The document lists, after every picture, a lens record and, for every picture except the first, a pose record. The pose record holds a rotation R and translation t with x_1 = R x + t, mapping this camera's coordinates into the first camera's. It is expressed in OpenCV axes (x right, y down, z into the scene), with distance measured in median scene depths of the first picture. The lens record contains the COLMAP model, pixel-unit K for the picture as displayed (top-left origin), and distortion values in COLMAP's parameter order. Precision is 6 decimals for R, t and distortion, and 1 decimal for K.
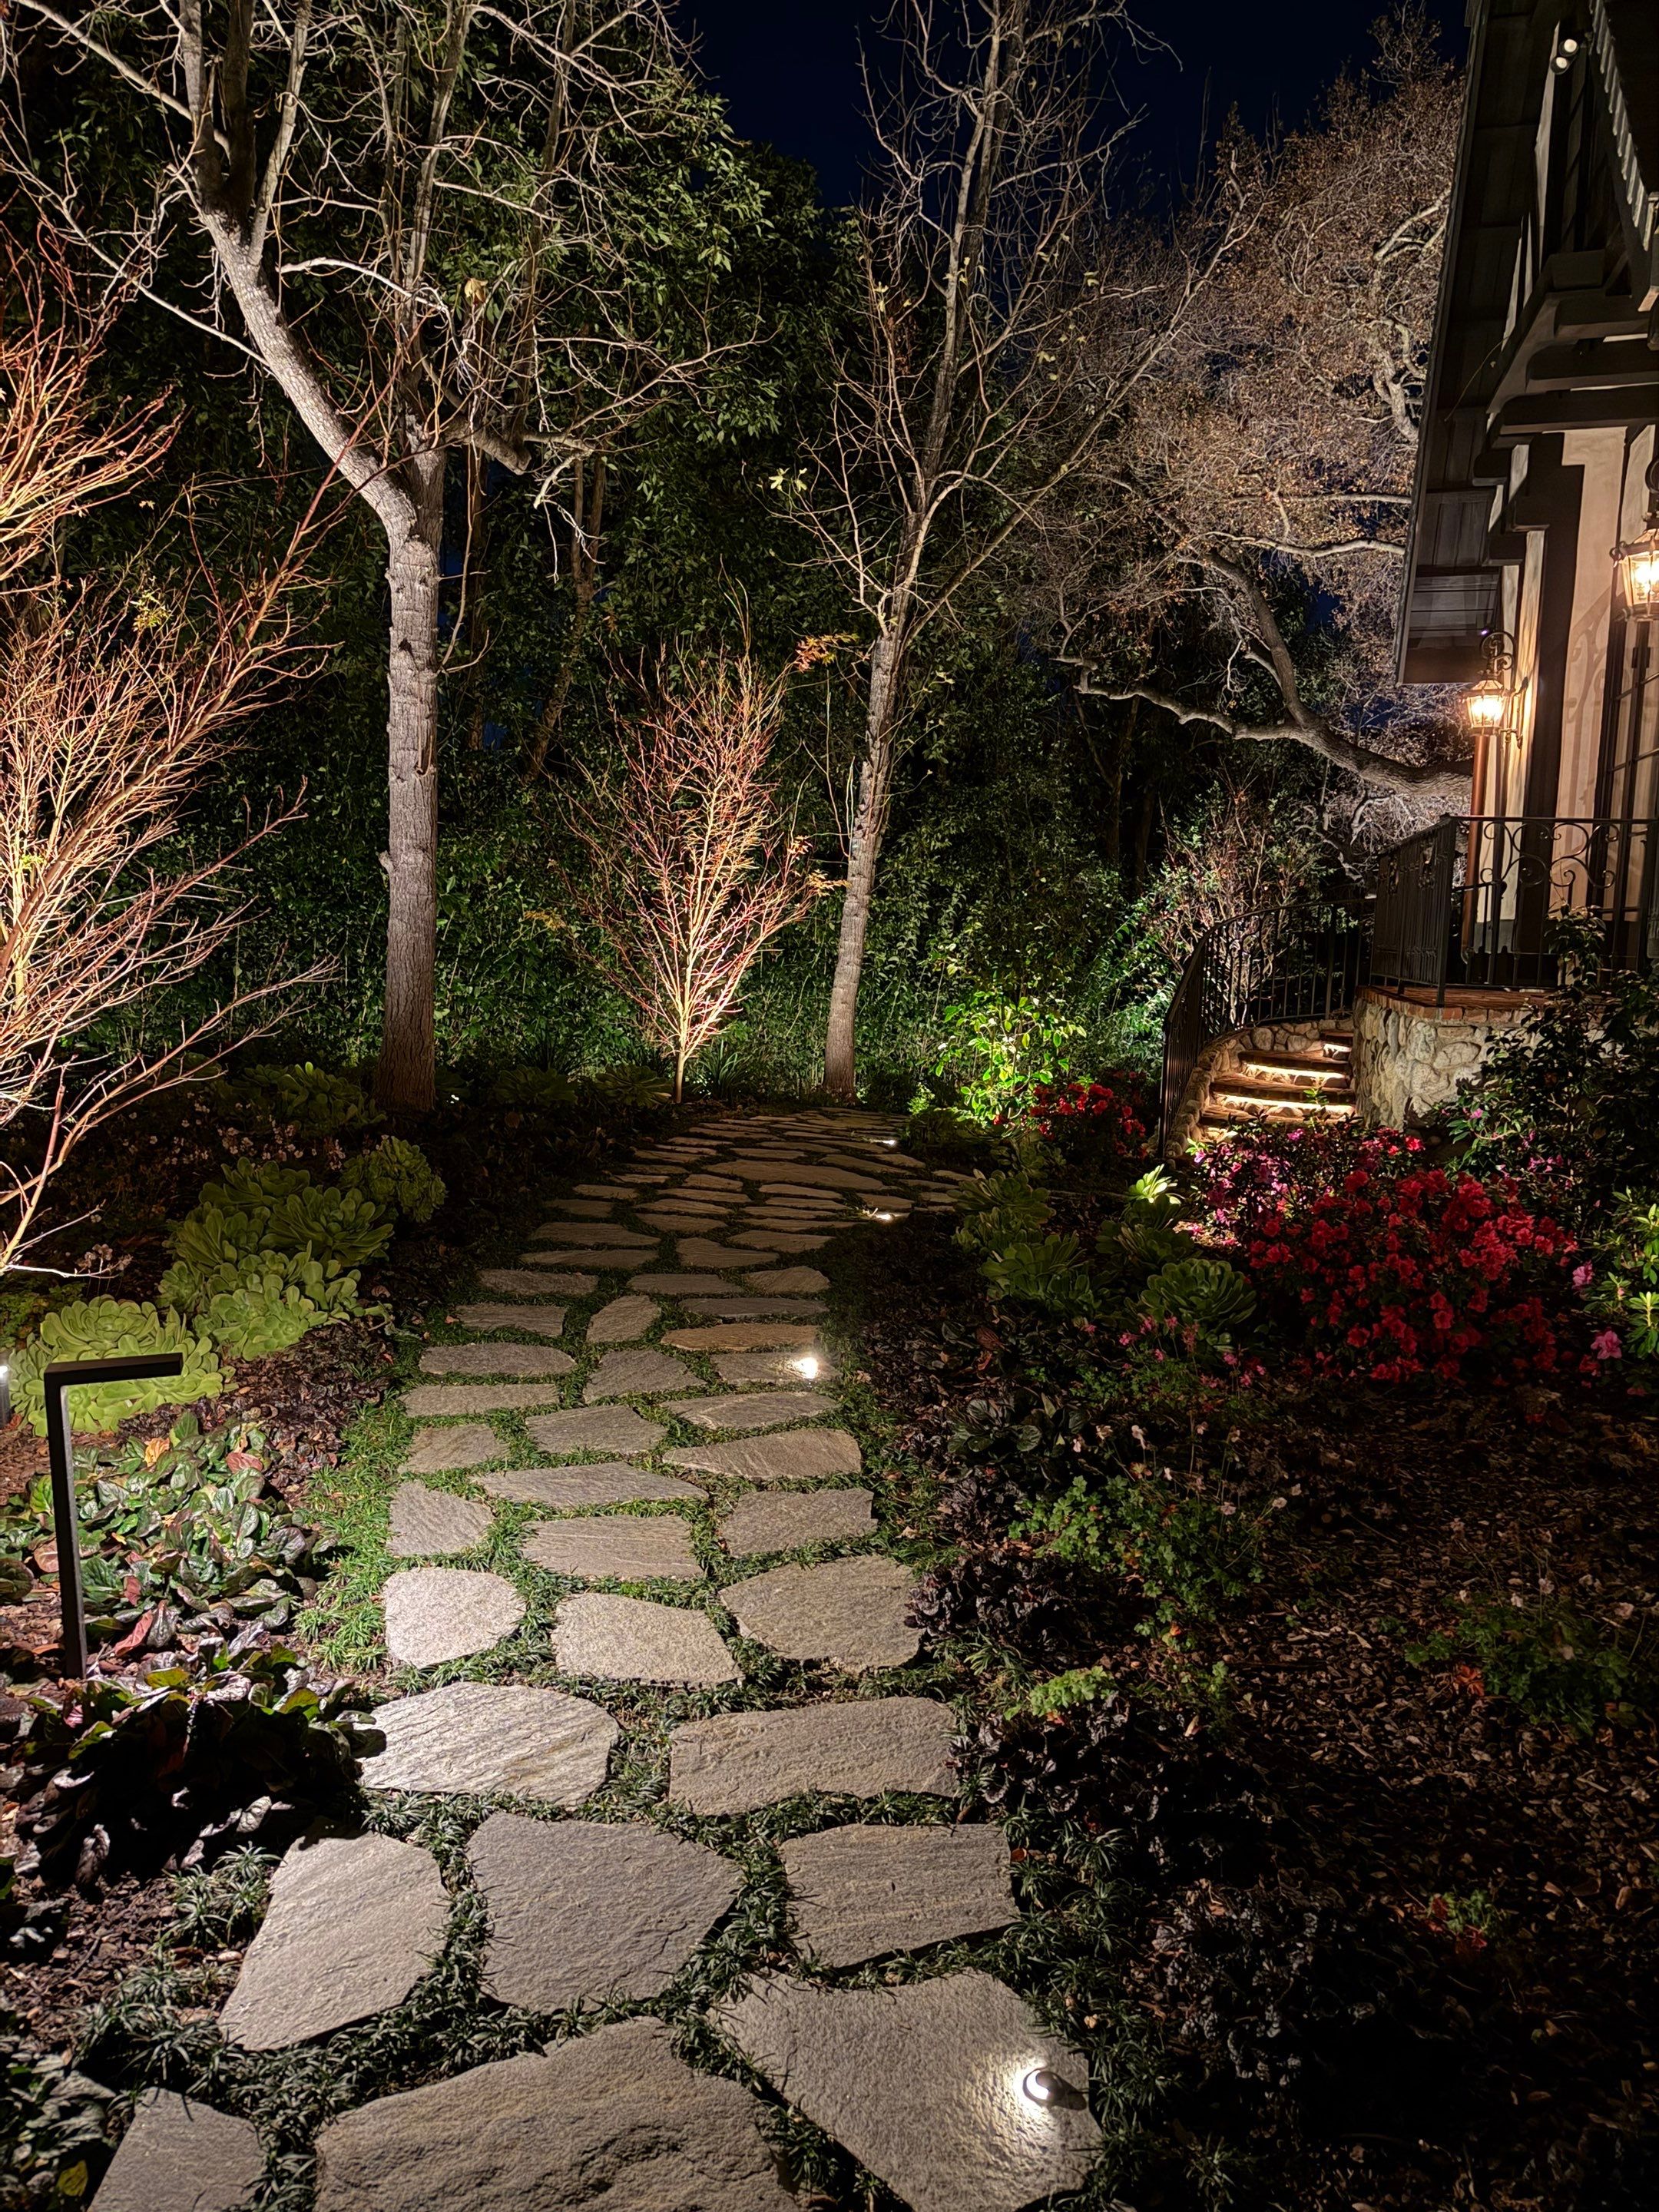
lens RADIAL K [[1540.0, 0, 829.5], [0, 1540.0, 1106.0], [0, 0, 1]] dist [0.096563, -0.121878]
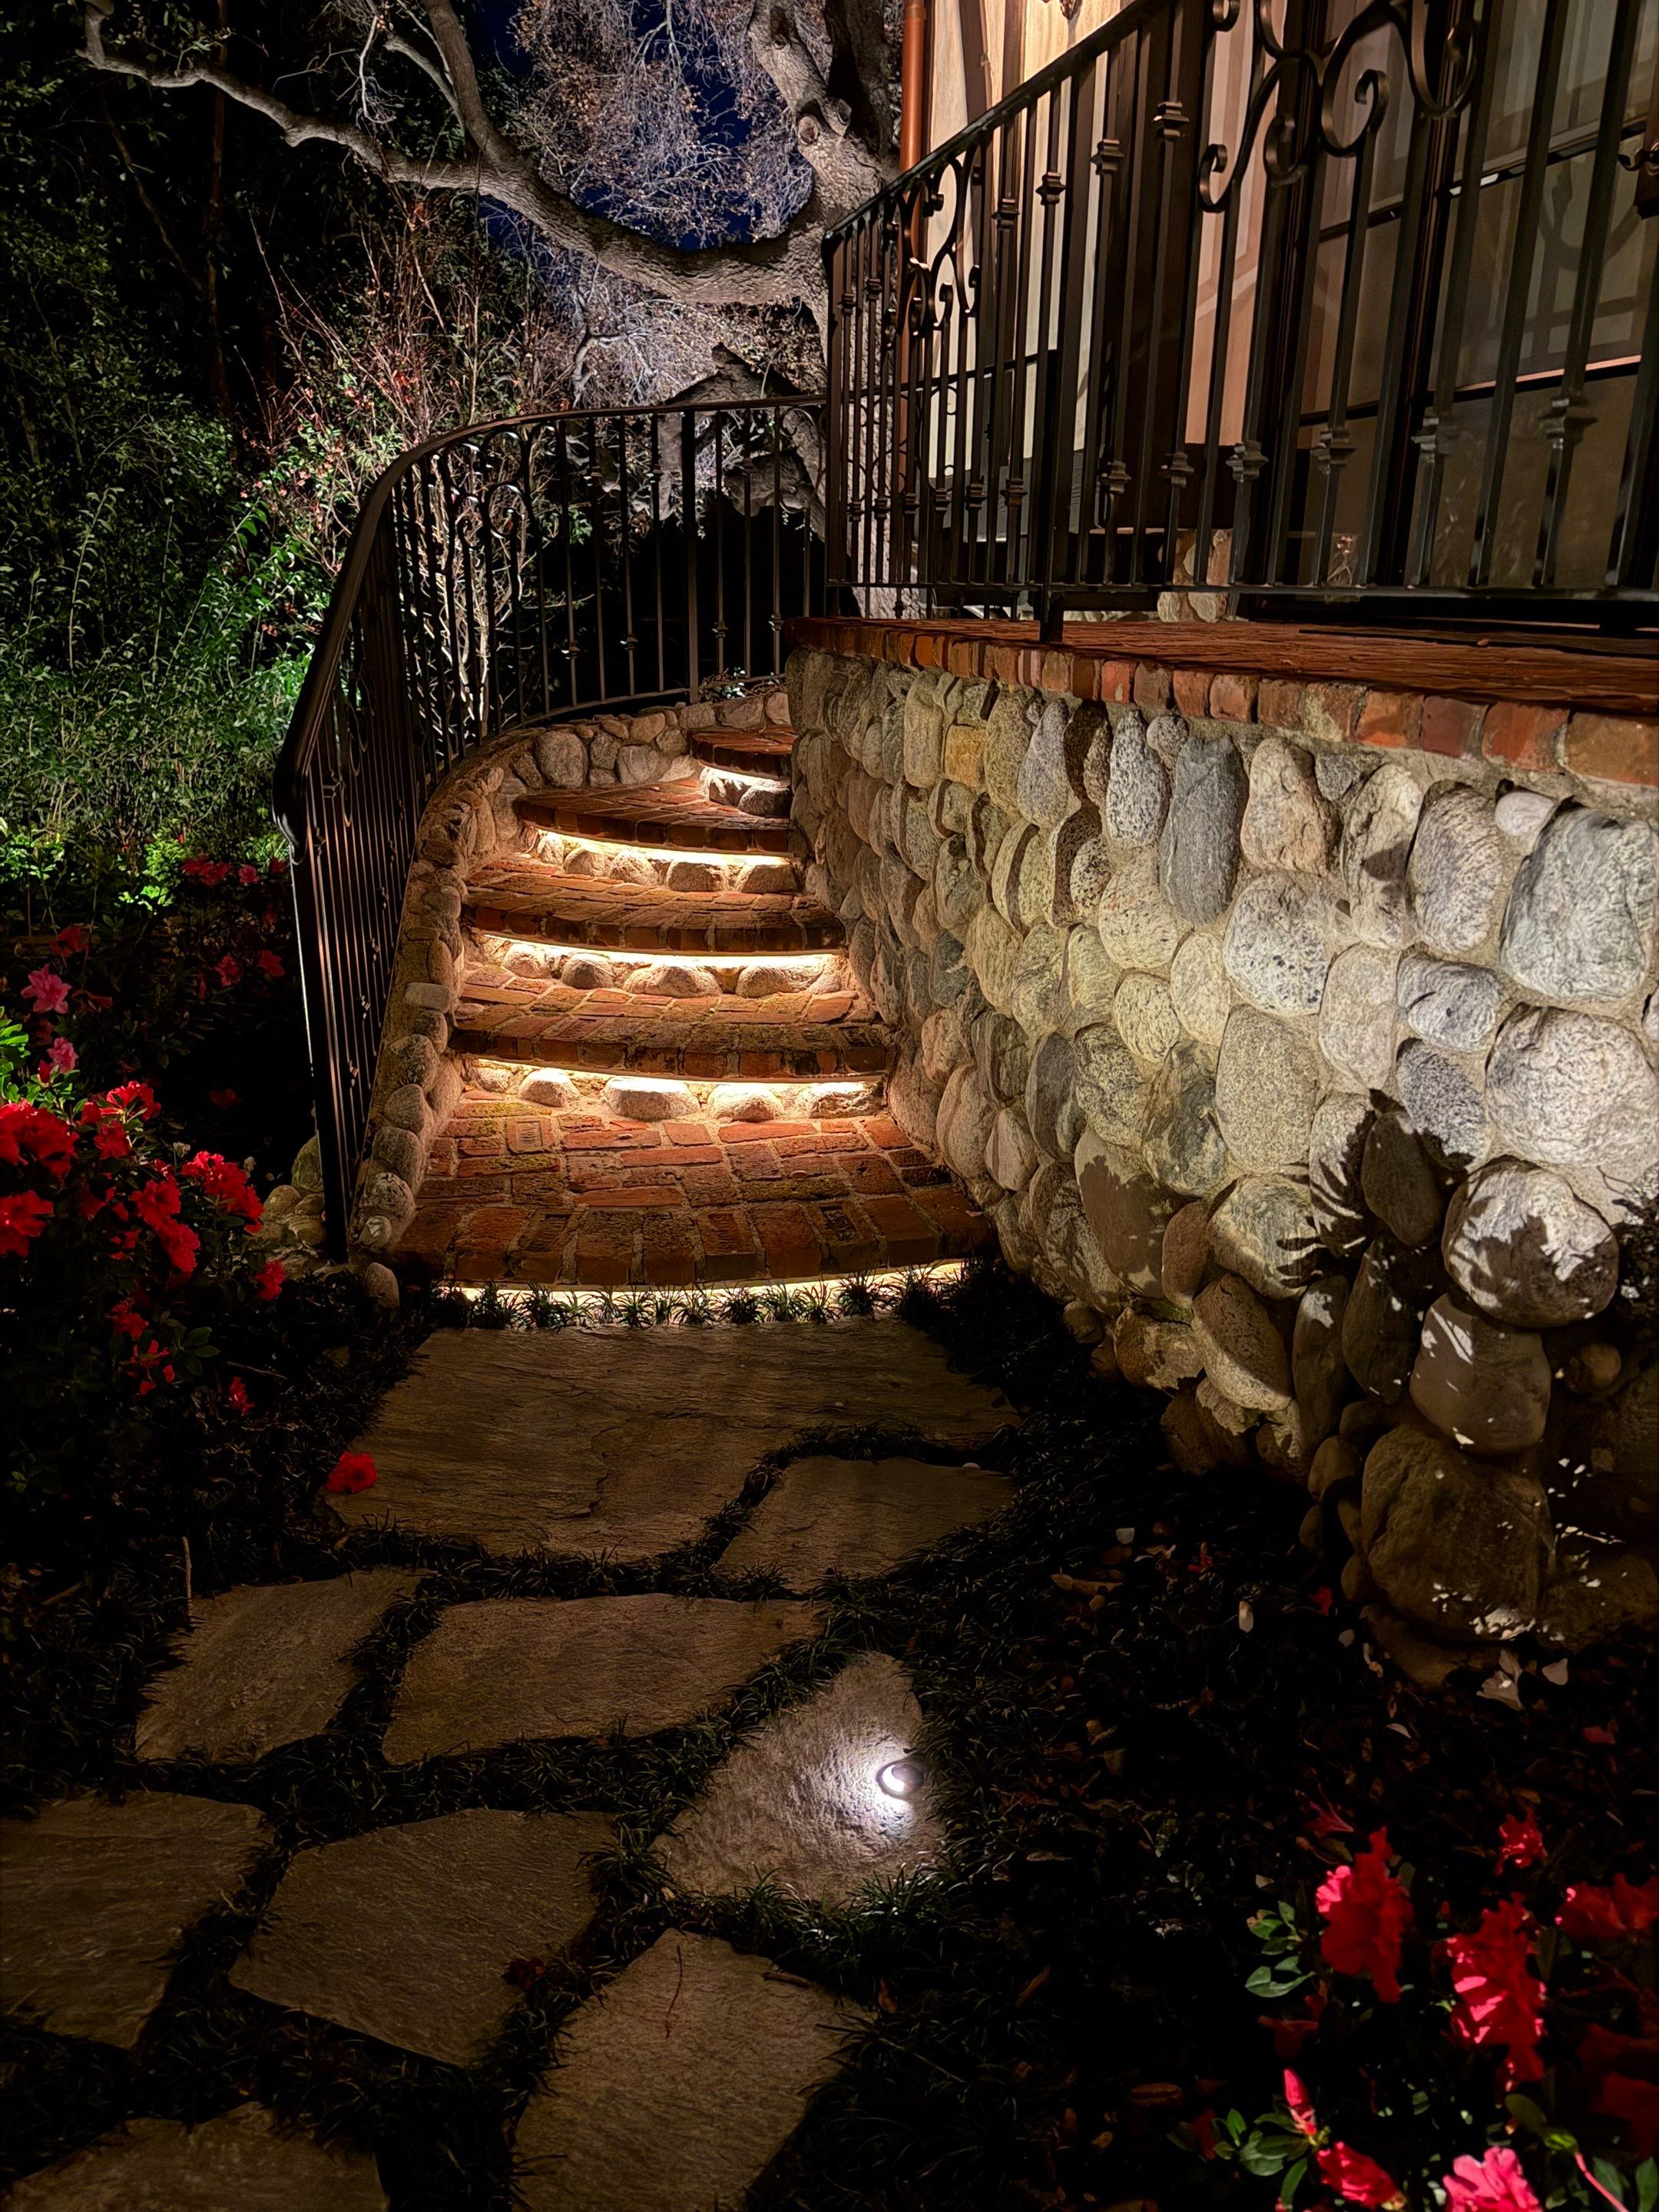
lens RADIAL K [[1540.0, 0, 829.5], [0, 1540.0, 1106.0], [0, 0, 1]] dist [0.096563, -0.121878]
pose [[0.877699, -0.168374, 0.448659, 0.322392], [0.064920, 0.969389, 0.236794, -0.108376], [-0.474795, -0.178707, 0.861762, 1.361018]]
